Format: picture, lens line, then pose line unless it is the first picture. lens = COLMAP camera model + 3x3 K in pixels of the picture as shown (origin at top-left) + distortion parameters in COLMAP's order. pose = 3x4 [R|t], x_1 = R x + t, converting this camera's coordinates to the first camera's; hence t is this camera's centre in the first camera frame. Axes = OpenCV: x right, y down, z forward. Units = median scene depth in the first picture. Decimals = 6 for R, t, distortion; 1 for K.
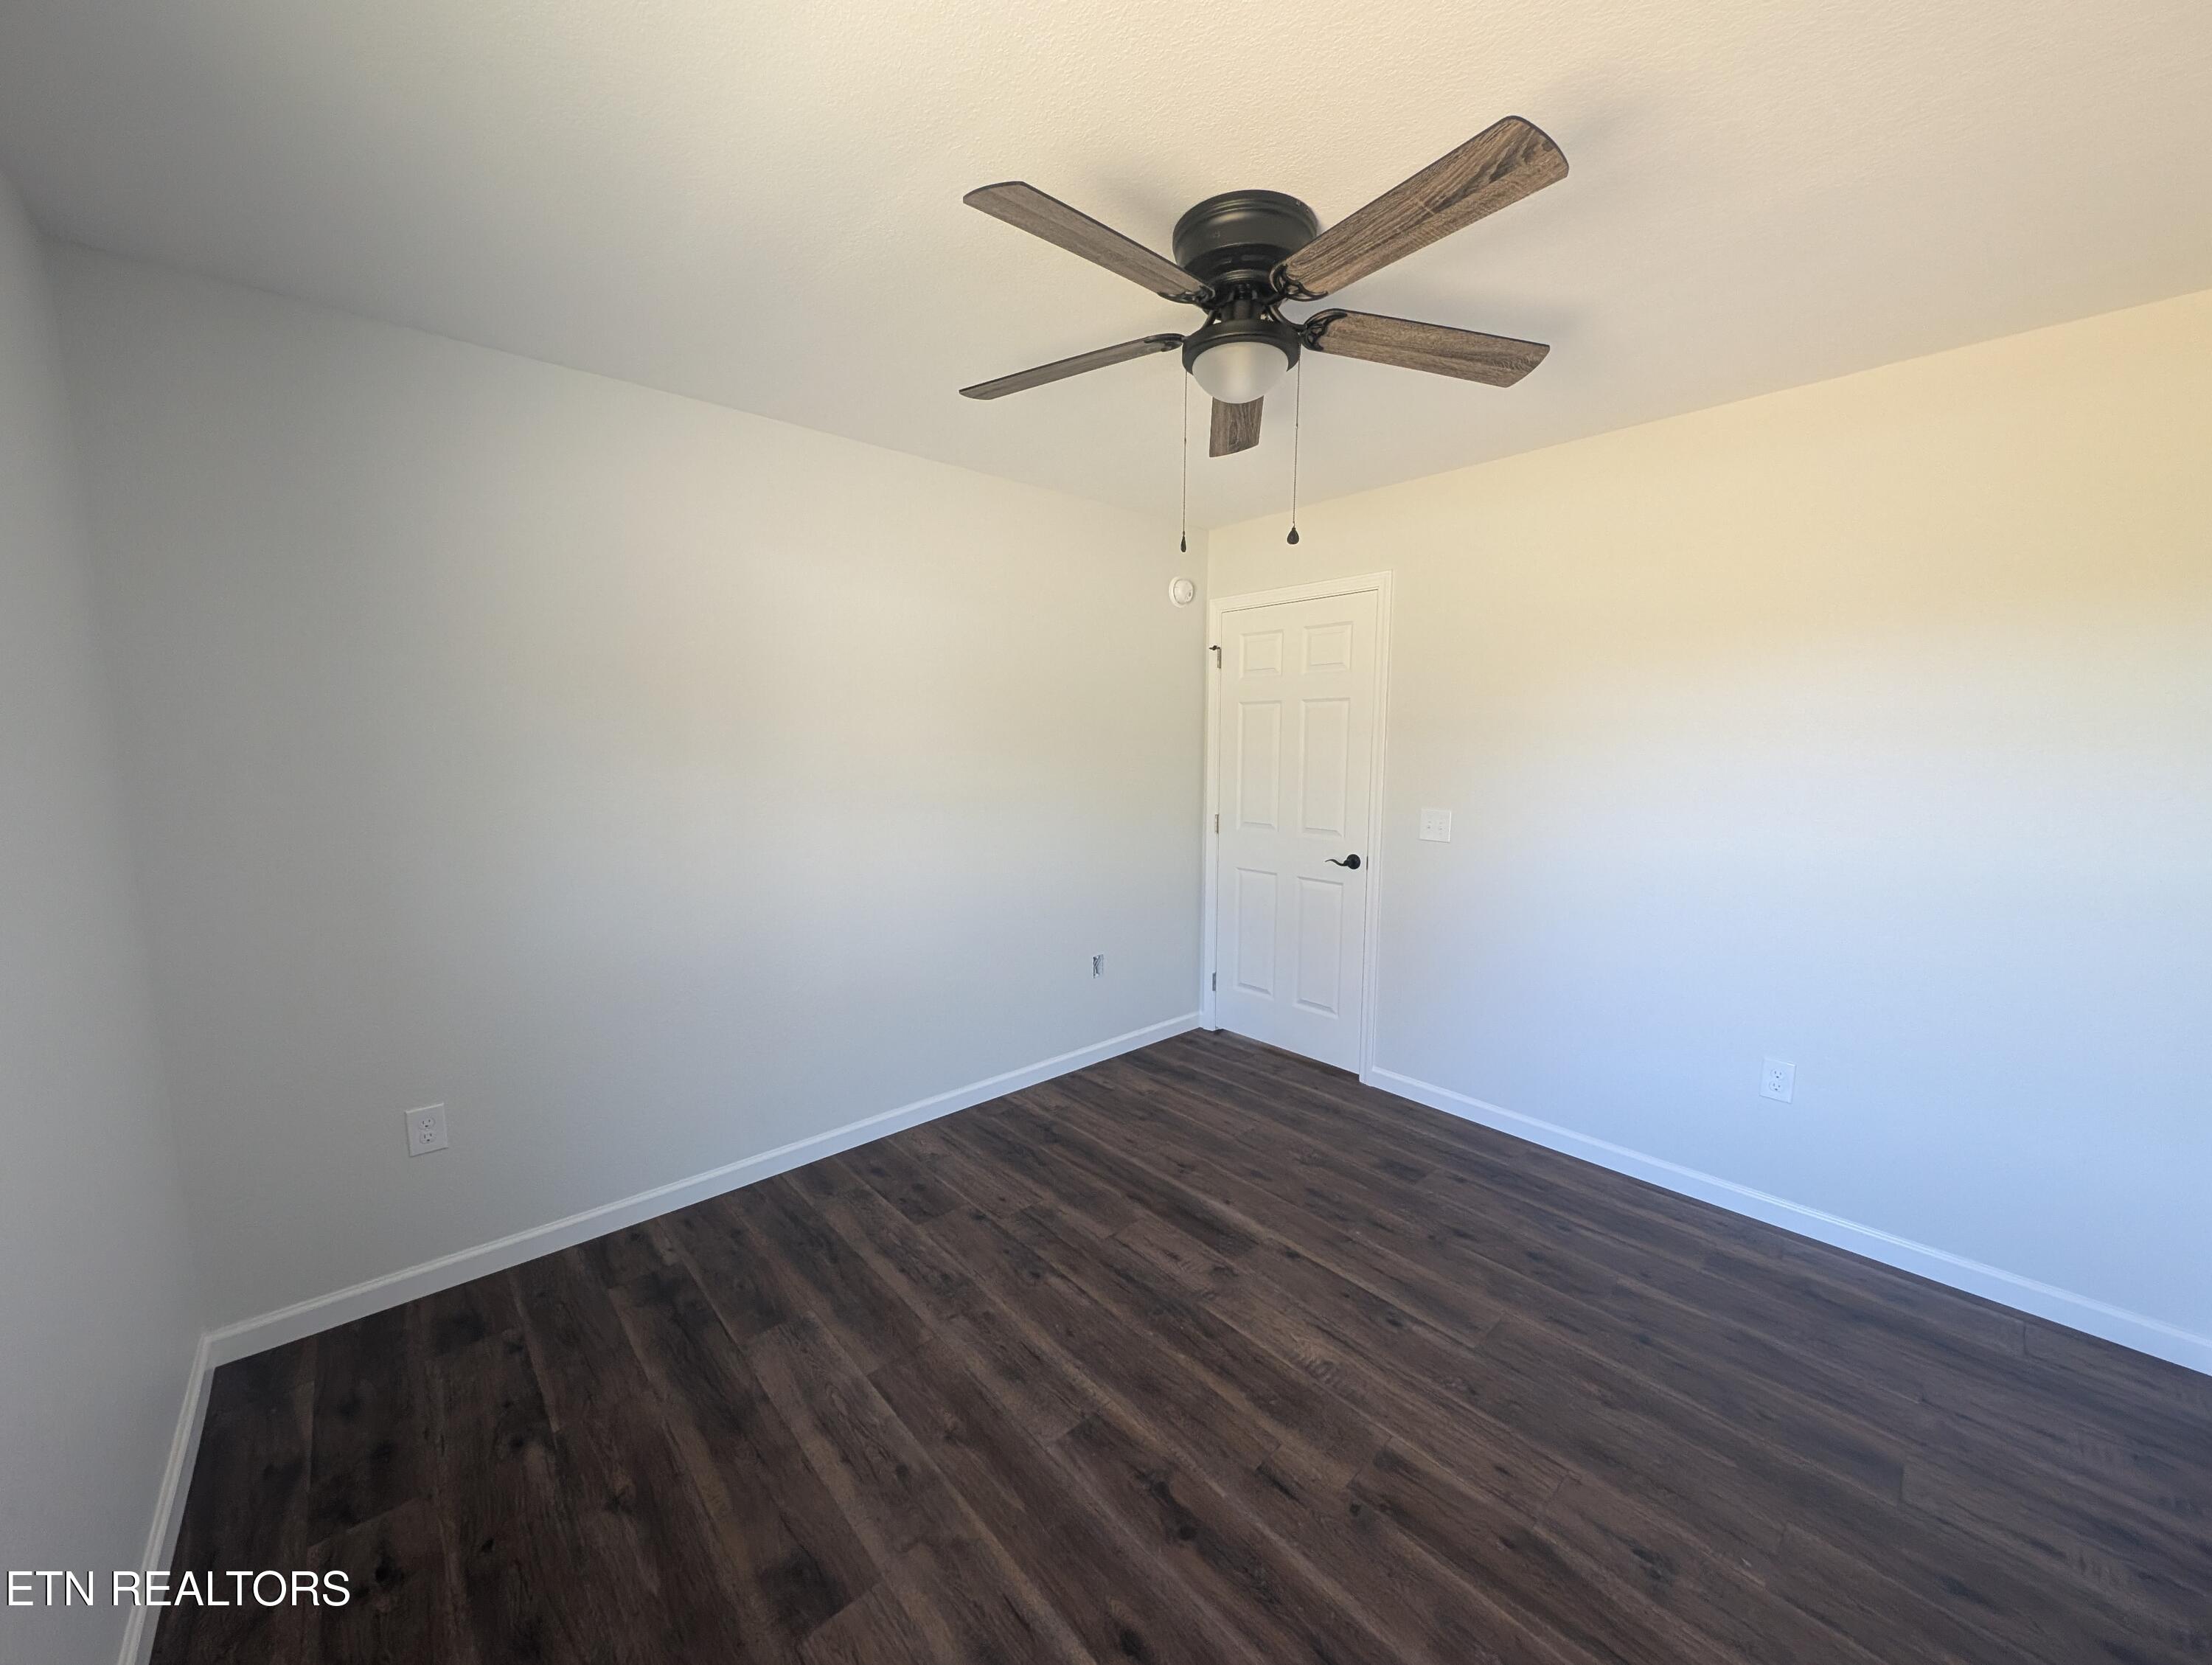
lens RADIAL K [[832.4, 0, 1102.7], [0, 832.4, 837.8], [0, 0, 1]] dist [0.027534, -0.014440]
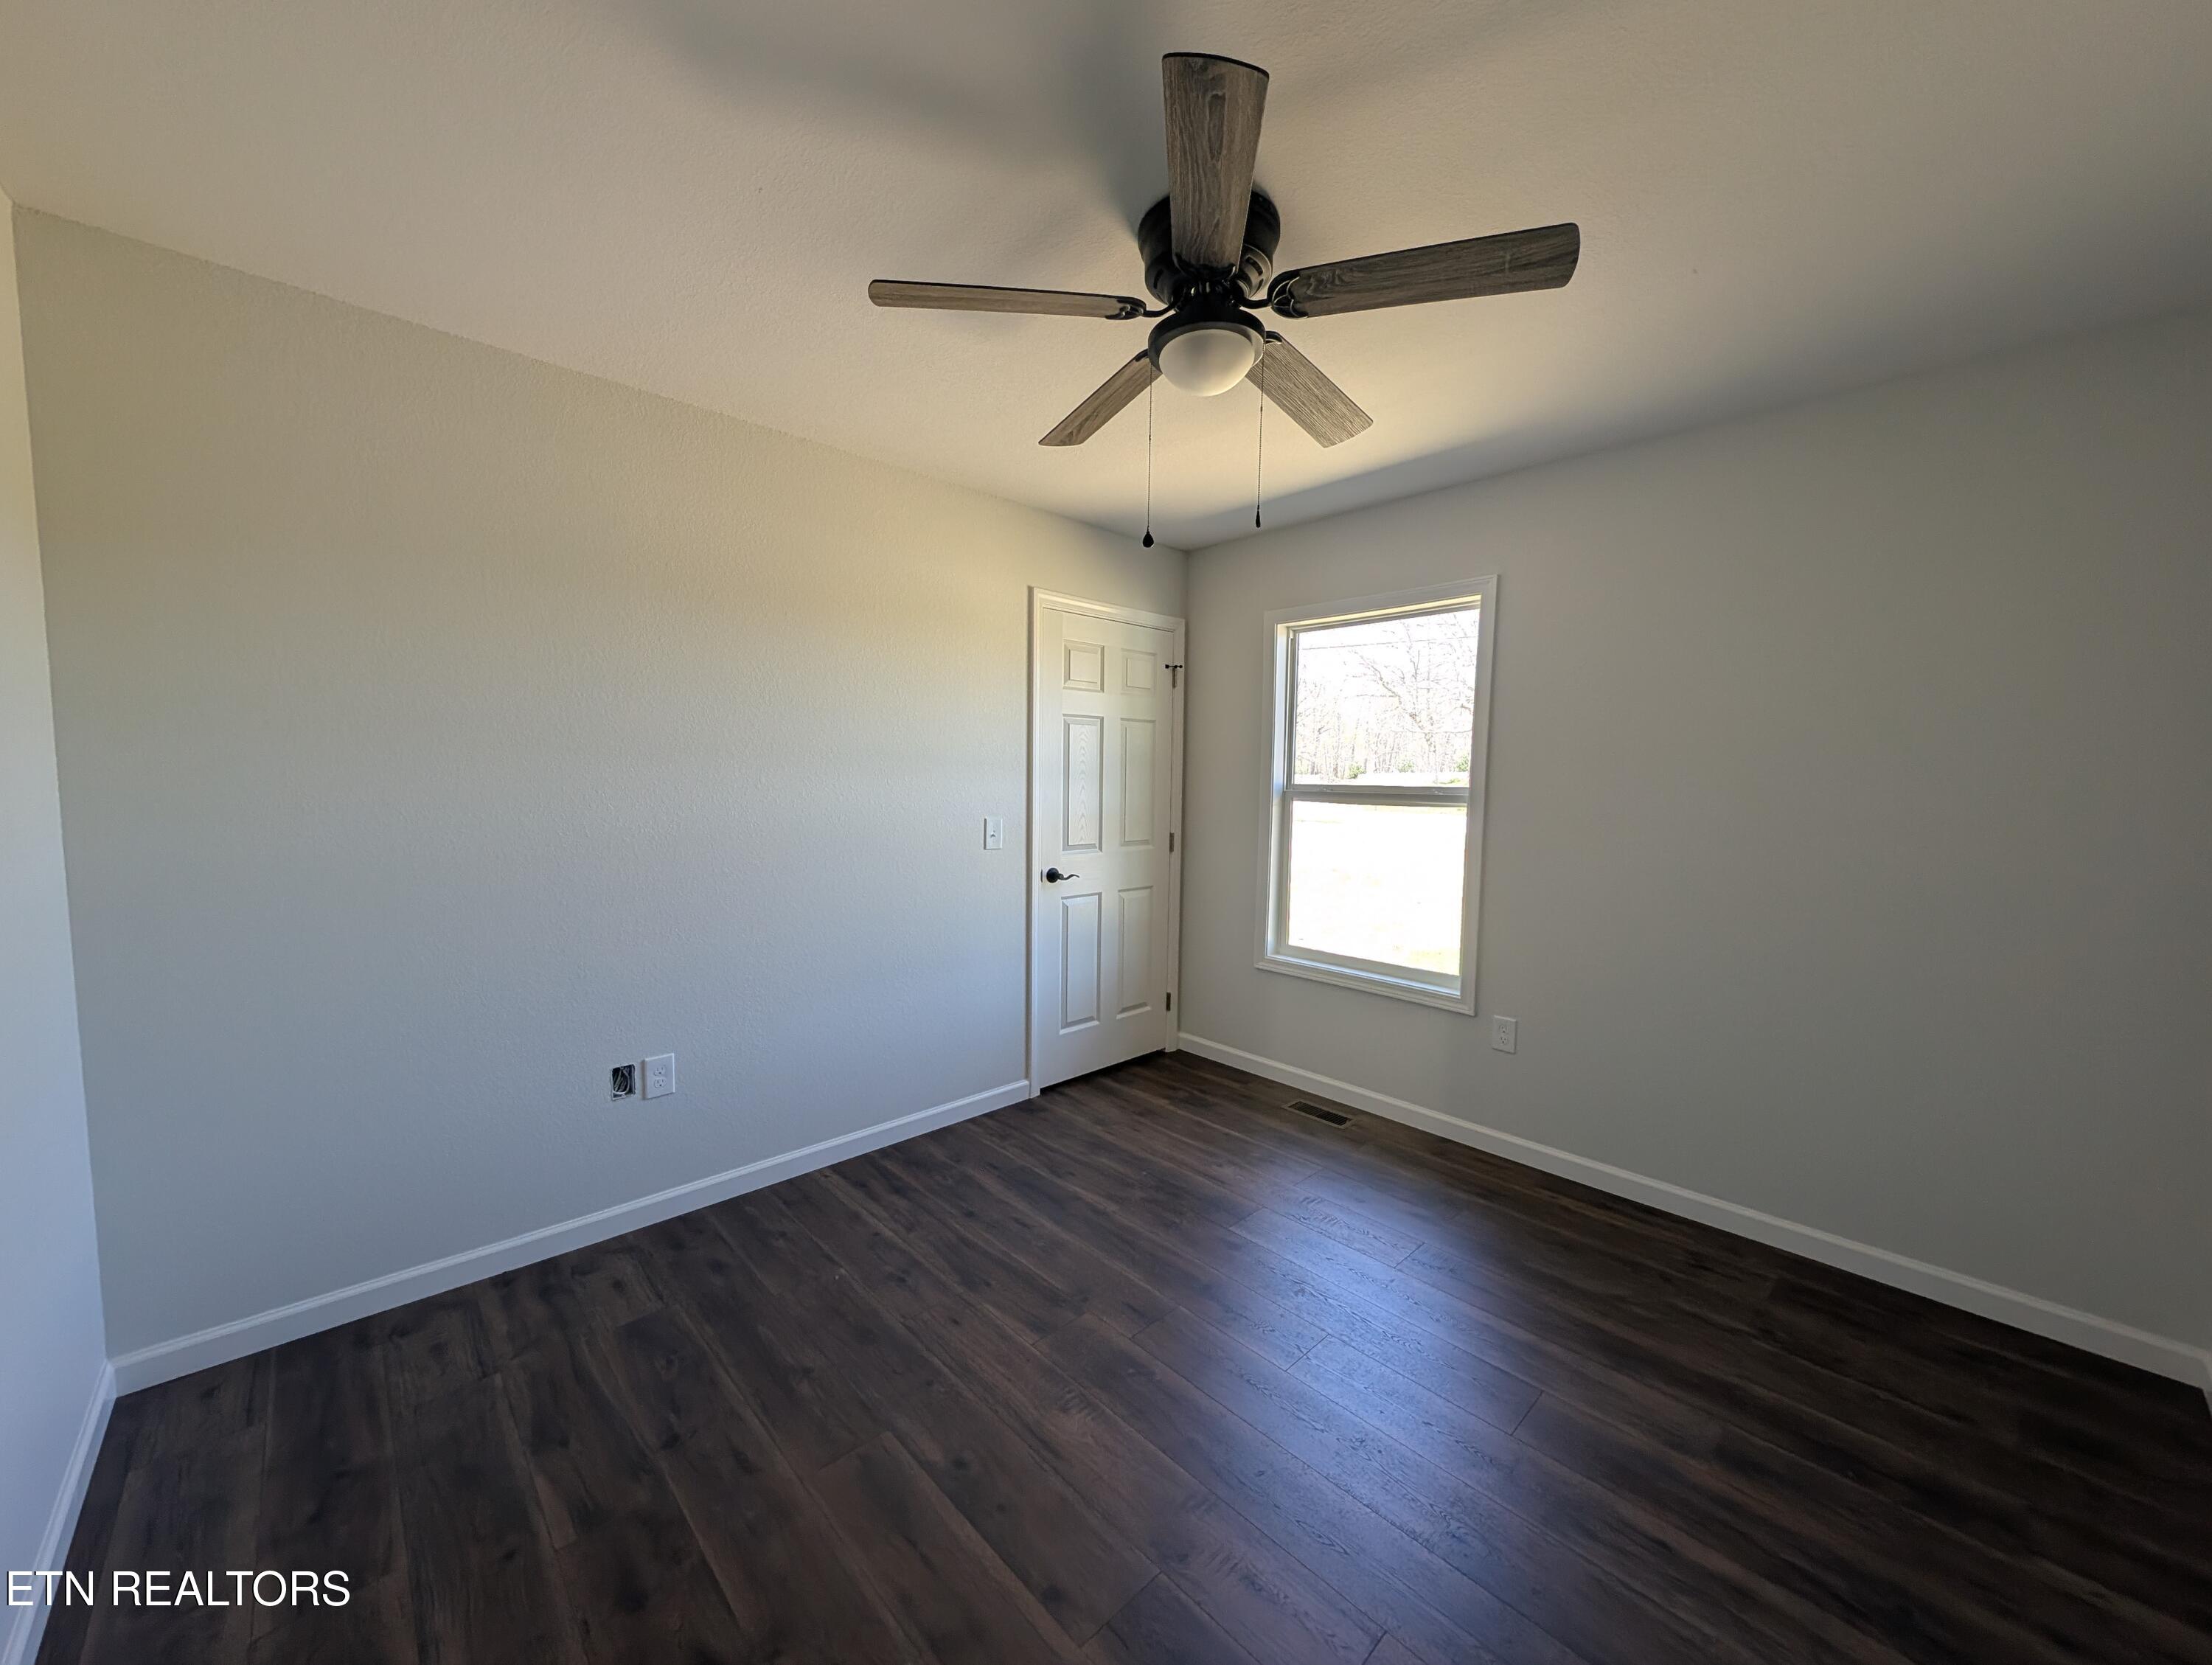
lens RADIAL K [[832.4, 0, 1102.7], [0, 832.4, 837.8], [0, 0, 1]] dist [0.027534, -0.014440]
pose [[-0.999443, -0.015104, -0.029766, 0.249144], [-0.020777, 0.979452, 0.200606, -0.159782], [0.026125, 0.201113, -0.979220, 1.683535]]
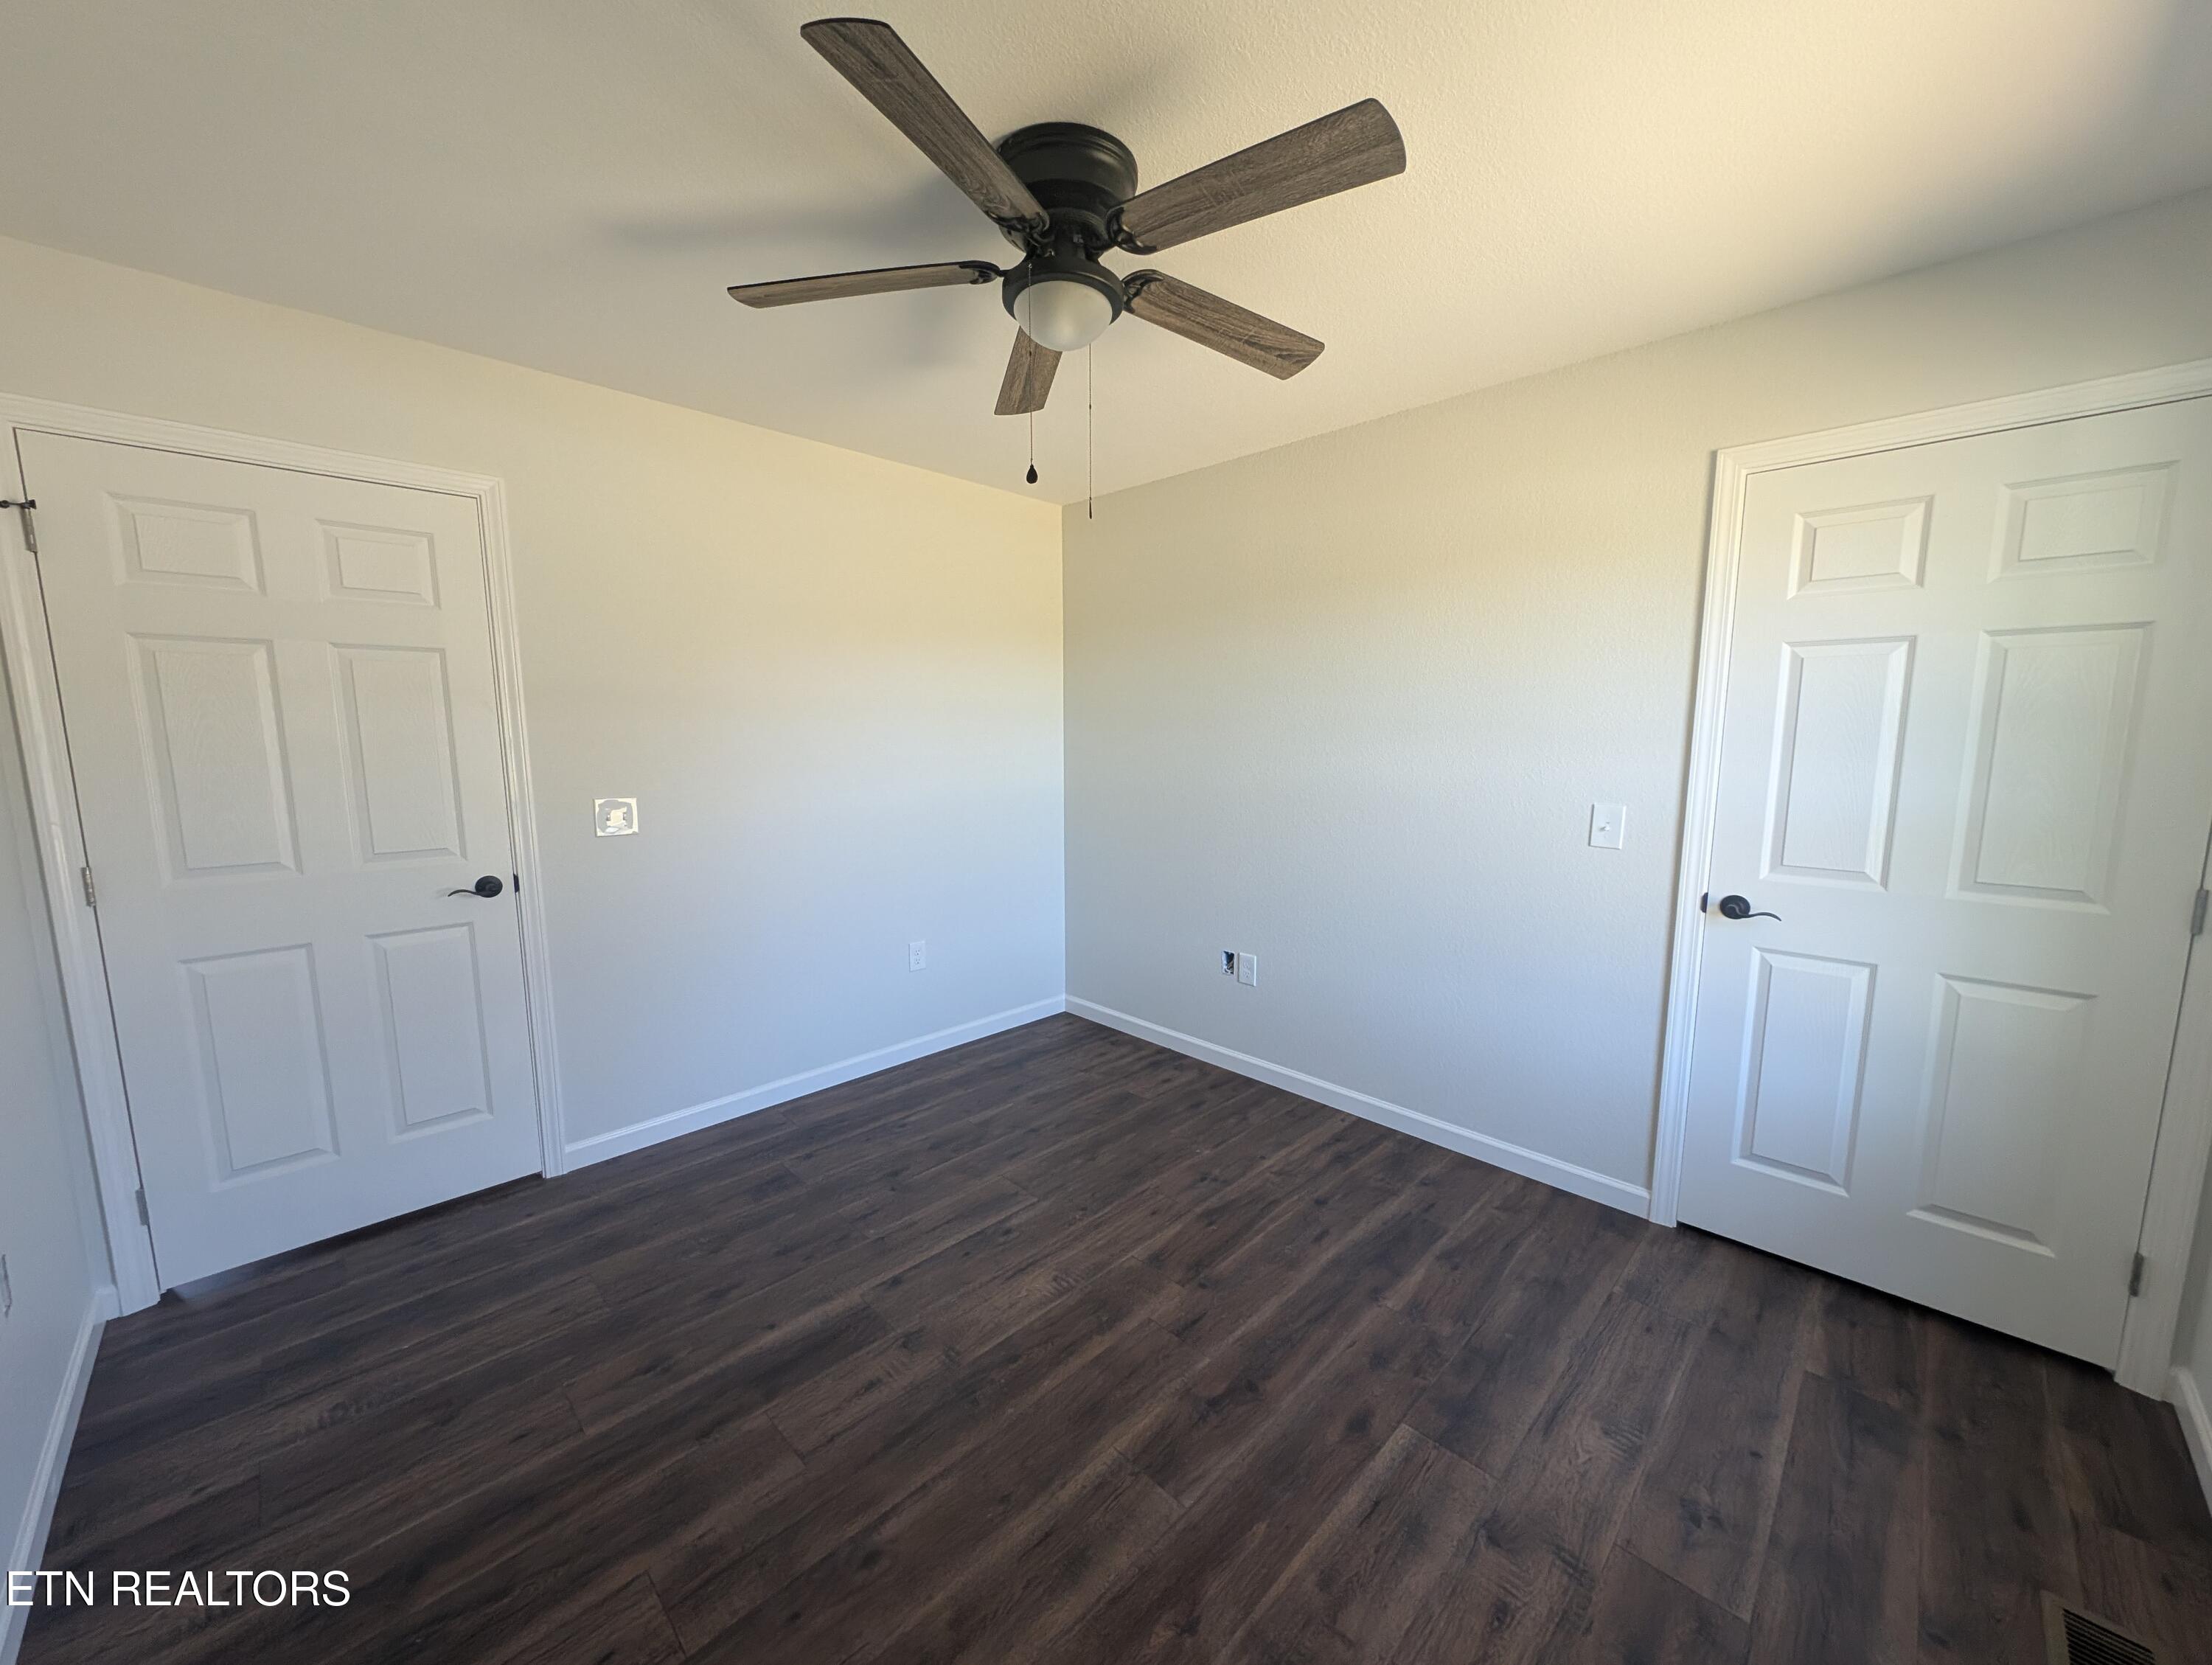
lens RADIAL K [[832.4, 0, 1102.7], [0, 832.4, 837.8], [0, 0, 1]] dist [0.027534, -0.014440]
pose [[-0.052452, -0.131339, 0.989949, -0.700463], [0.123446, 0.982858, 0.136939, -0.074537], [-0.990964, 0.129388, -0.035339, 0.859190]]
